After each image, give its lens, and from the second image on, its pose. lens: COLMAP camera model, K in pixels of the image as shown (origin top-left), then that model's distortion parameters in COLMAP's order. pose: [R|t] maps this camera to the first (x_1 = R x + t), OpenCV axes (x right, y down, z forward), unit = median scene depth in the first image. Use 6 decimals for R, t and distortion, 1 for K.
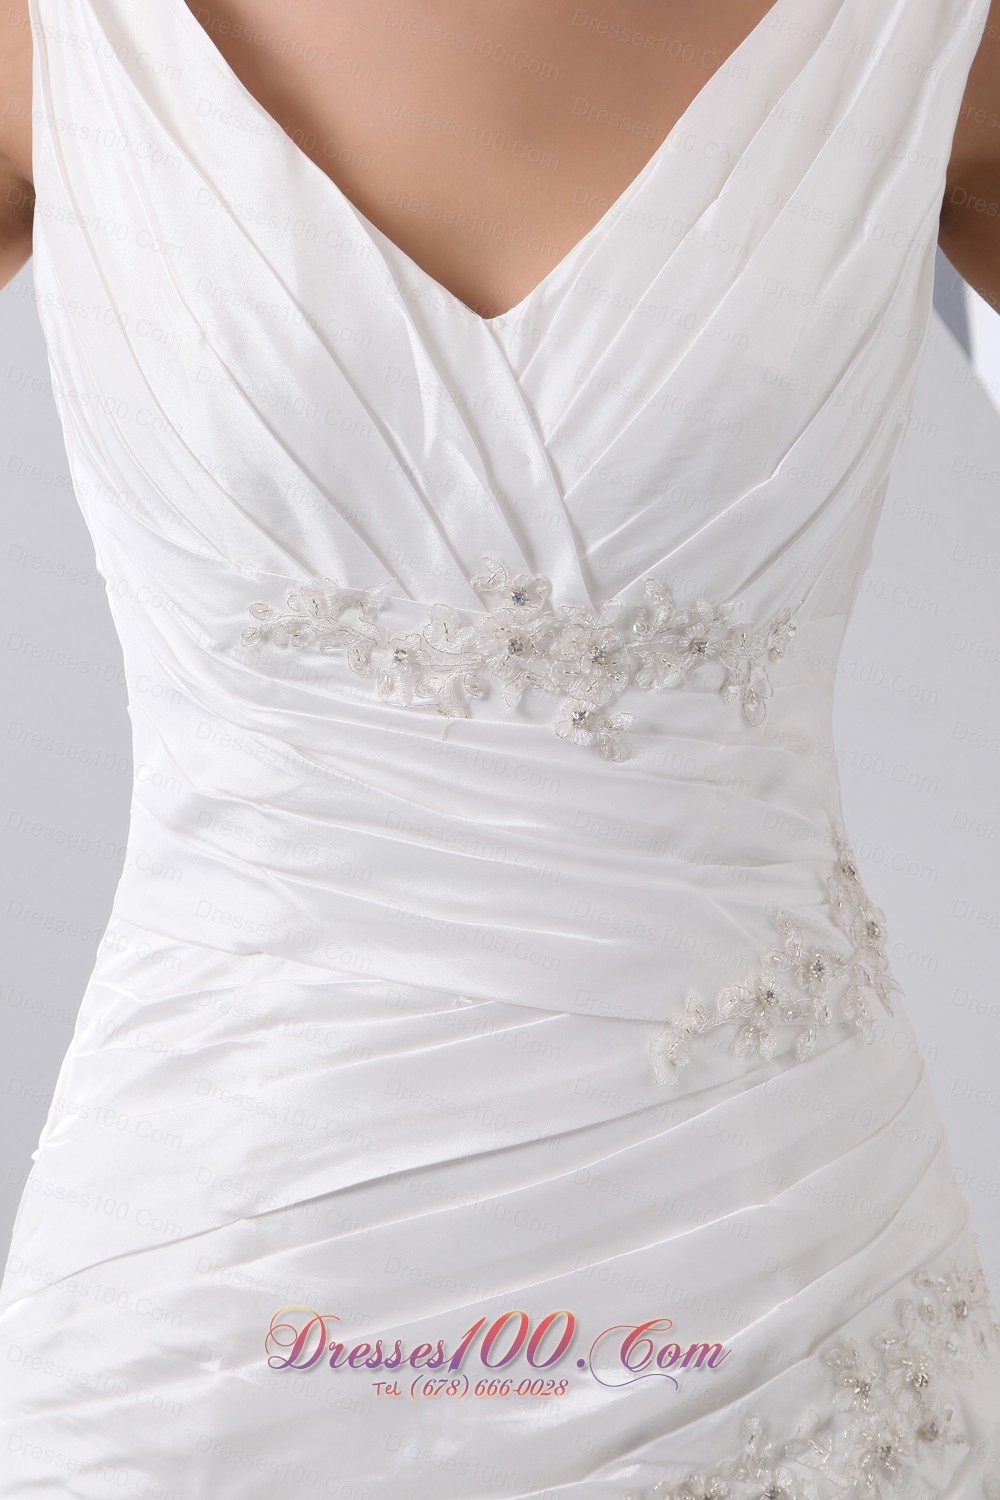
lens RADIAL K [[3302.4, 0, 500.0], [0, 3302.4, 750.0], [0, 0, 1]] dist [0.038322, 0.043096]
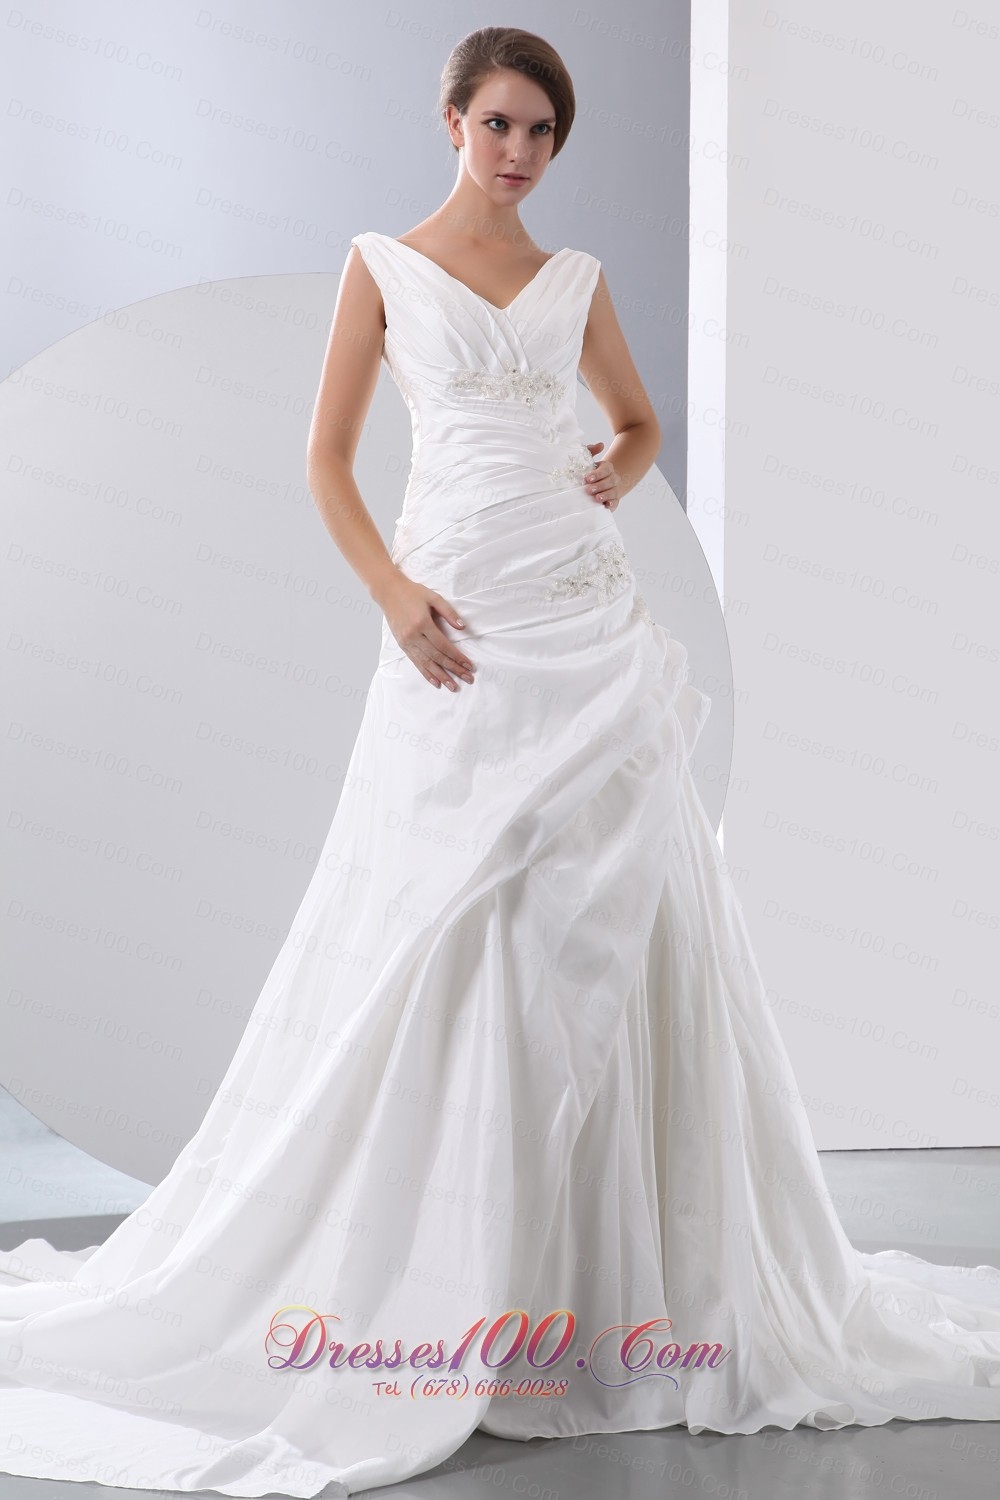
lens RADIAL K [[3335.9, 0, 500.0], [0, 3335.9, 750.0], [0, 0, 1]] dist [-0.533756, -0.002584]
pose [[0.996328, -0.053917, -0.066504, 0.251051], [0.063267, 0.987017, 0.147628, -0.200602], [0.057681, -0.151294, 0.986805, -3.390342]]
